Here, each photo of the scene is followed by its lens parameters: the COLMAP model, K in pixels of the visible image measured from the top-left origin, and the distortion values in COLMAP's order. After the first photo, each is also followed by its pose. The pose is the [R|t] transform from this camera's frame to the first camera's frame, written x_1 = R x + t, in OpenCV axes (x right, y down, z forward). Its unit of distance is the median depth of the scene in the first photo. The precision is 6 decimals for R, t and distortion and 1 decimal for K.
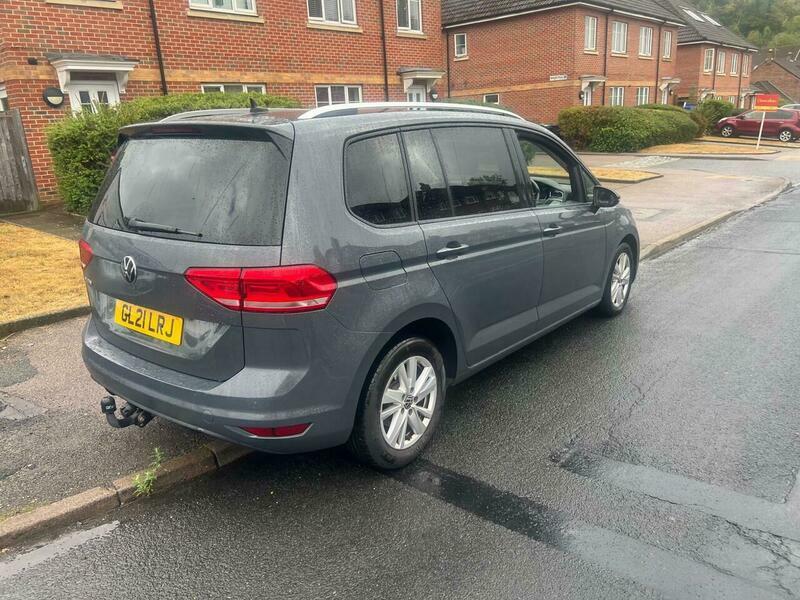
lens RADIAL K [[603.0, 0, 395.5], [0, 603.0, 303.6], [0, 0, 1]] dist [0.046621, -0.052780]
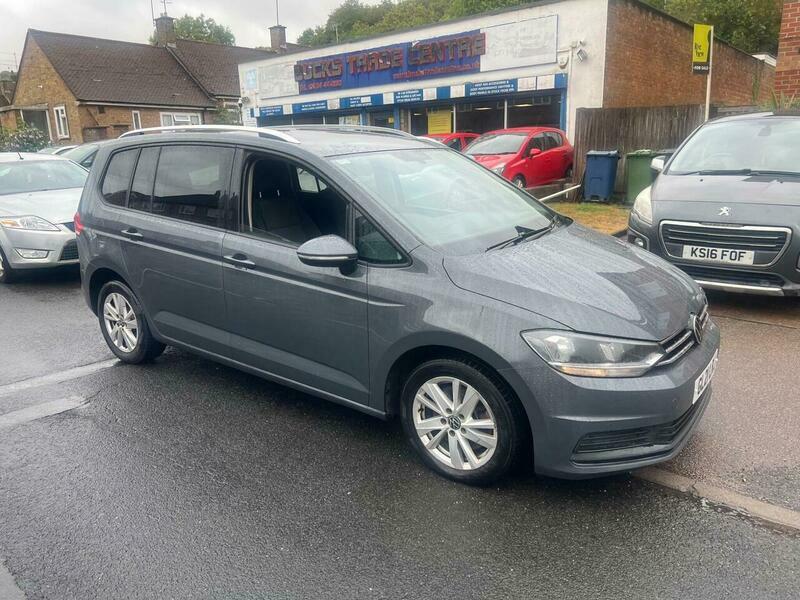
lens RADIAL K [[603.0, 0, 399.7], [0, 603.0, 304.6], [0, 0, 1]] dist [0.046621, -0.052780]
pose [[0.030469, 0.291037, -0.956227, 1.192894], [-0.261778, 0.925602, 0.273374, -0.384047], [0.964647, 0.241989, 0.104389, 1.188710]]
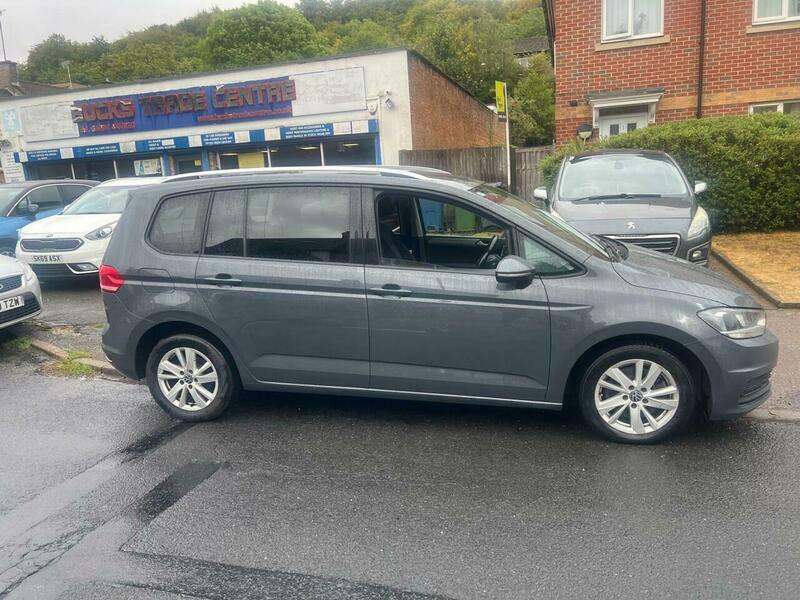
lens RADIAL K [[603.0, 0, 396.4], [0, 603.0, 305.9], [0, 0, 1]] dist [0.046621, -0.052780]
pose [[0.436273, 0.203377, -0.876529, 1.144826], [-0.220323, 0.968614, 0.115082, -0.217099], [0.872424, 0.142913, 0.467389, 0.579423]]
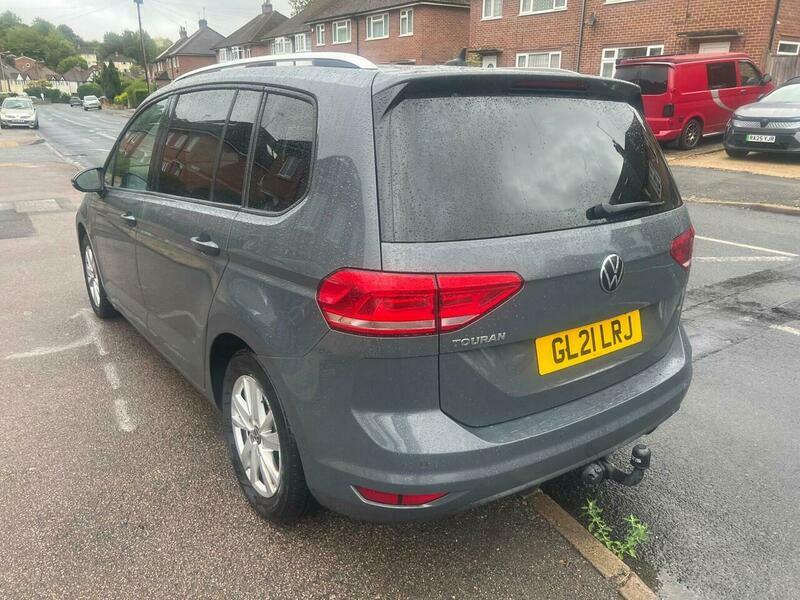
lens RADIAL K [[603.0, 0, 394.6], [0, 603.0, 294.0], [0, 0, 1]] dist [0.046621, -0.052780]
pose [[0.276993, -0.258586, 0.925423, -0.849723], [0.257479, 0.947861, 0.187788, -0.168903], [-0.925732, 0.186261, 0.329131, 0.711863]]
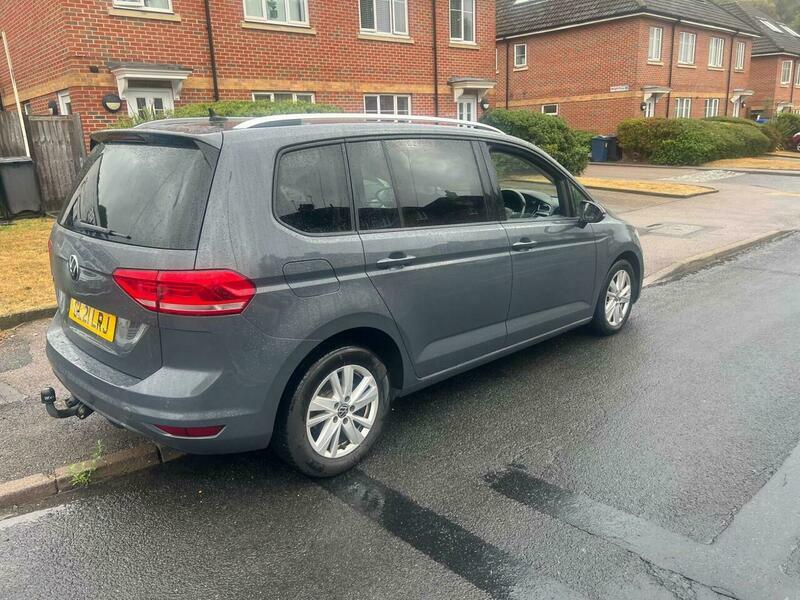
lens RADIAL K [[603.0, 0, 395.0], [0, 603.0, 292.3], [0, 0, 1]] dist [0.046621, -0.052780]
pose [[0.994029, 0.043198, -0.100199, 0.156947], [-0.046135, 0.998565, -0.027182, -0.007444], [0.098881, 0.031643, 0.994596, 0.005906]]
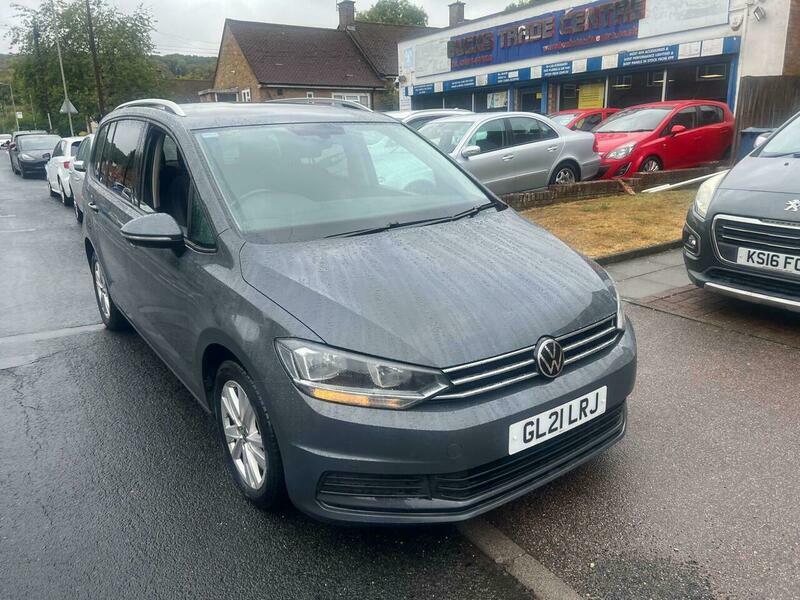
lens RADIAL K [[603.0, 0, 401.2], [0, 603.0, 301.7], [0, 0, 1]] dist [0.046621, -0.052780]
pose [[-0.278605, 0.306420, -0.910212, 1.029248], [-0.237325, 0.896380, 0.374406, -0.480589], [0.930621, 0.320327, -0.177015, 1.605356]]
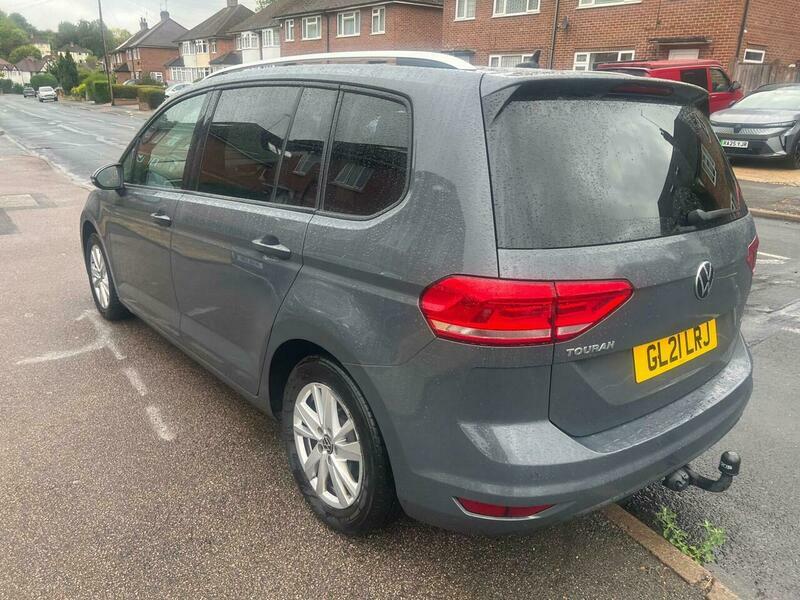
lens RADIAL K [[603.0, 0, 395.2], [0, 603.0, 294.7], [0, 0, 1]] dist [0.046621, -0.052780]
pose [[0.220832, -0.261206, 0.939683, -0.863281], [0.243253, 0.947773, 0.206288, -0.200296], [-0.944490, 0.183026, 0.272837, 0.817821]]
